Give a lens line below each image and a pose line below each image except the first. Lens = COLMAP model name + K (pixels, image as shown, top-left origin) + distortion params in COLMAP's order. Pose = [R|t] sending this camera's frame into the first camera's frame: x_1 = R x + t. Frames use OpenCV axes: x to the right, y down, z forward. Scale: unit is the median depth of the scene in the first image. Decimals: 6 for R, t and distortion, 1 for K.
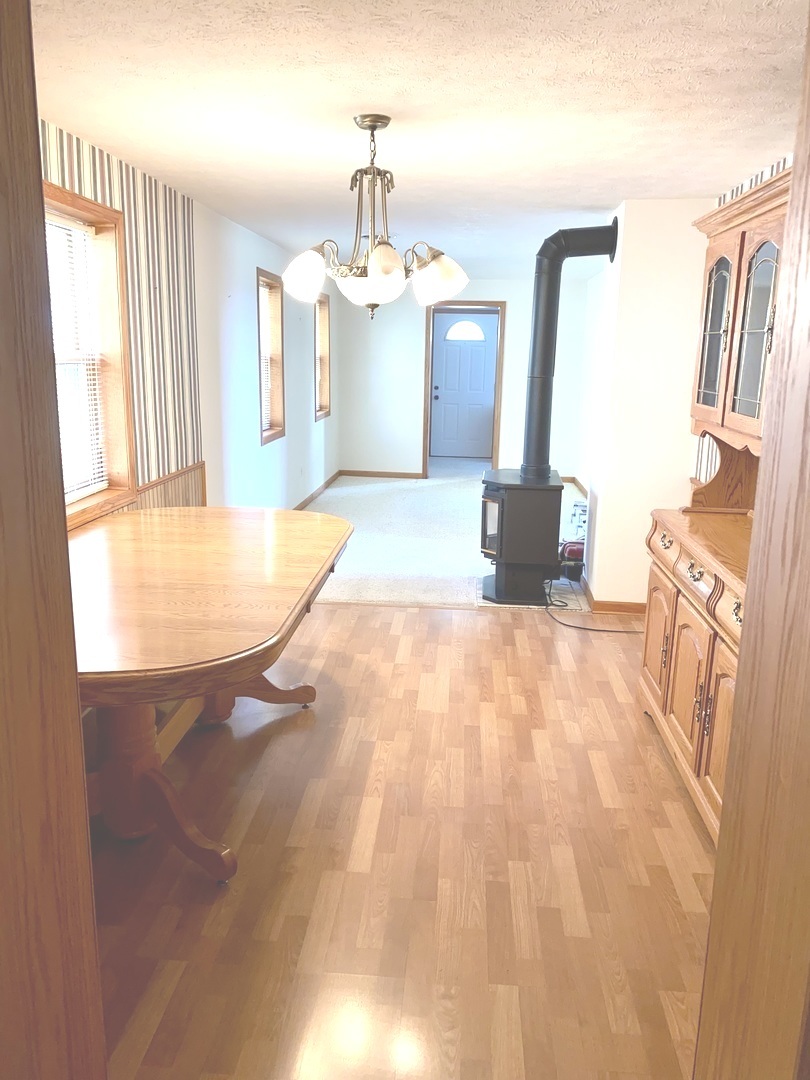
lens RADIAL K [[810.9, 0, 405.0], [0, 810.9, 540.0], [0, 0, 1]] dist [-0.000671, -0.002805]
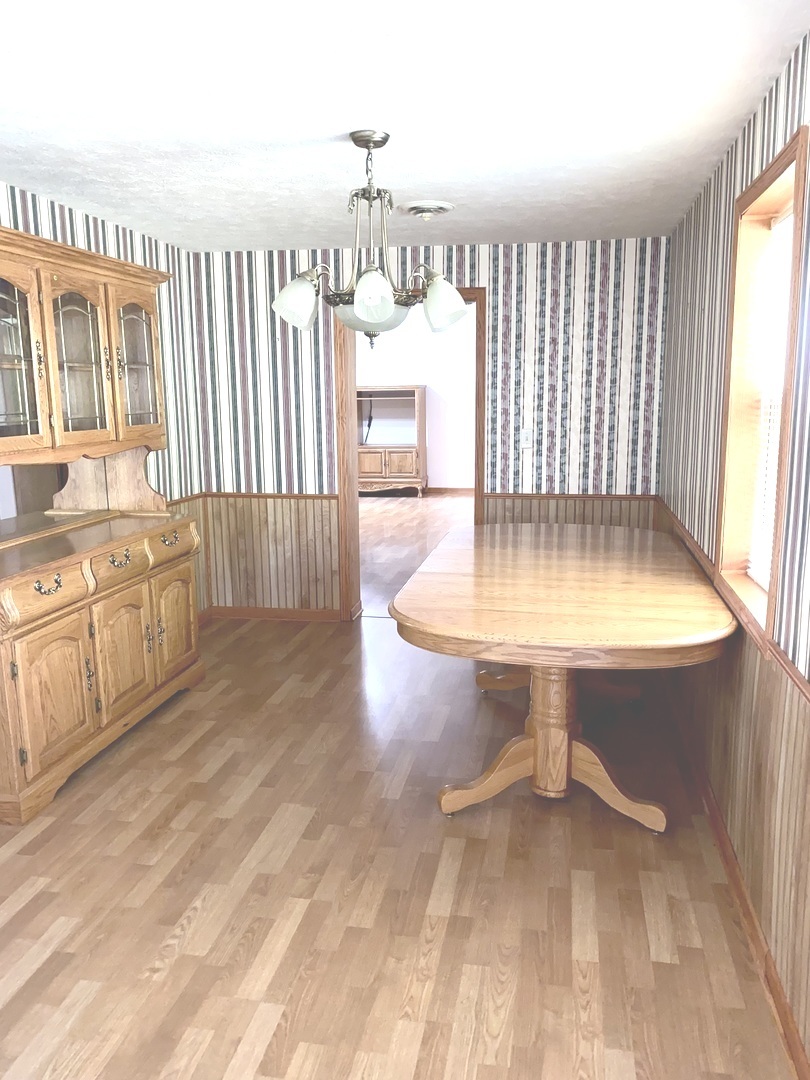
lens RADIAL K [[810.9, 0, 405.0], [0, 810.9, 540.0], [0, 0, 1]] dist [-0.000671, -0.002805]
pose [[-0.992863, -0.025595, 0.116482, -0.167354], [0.023856, 0.914336, 0.404254, -0.380966], [-0.116850, 0.404147, -0.907199, 1.661148]]
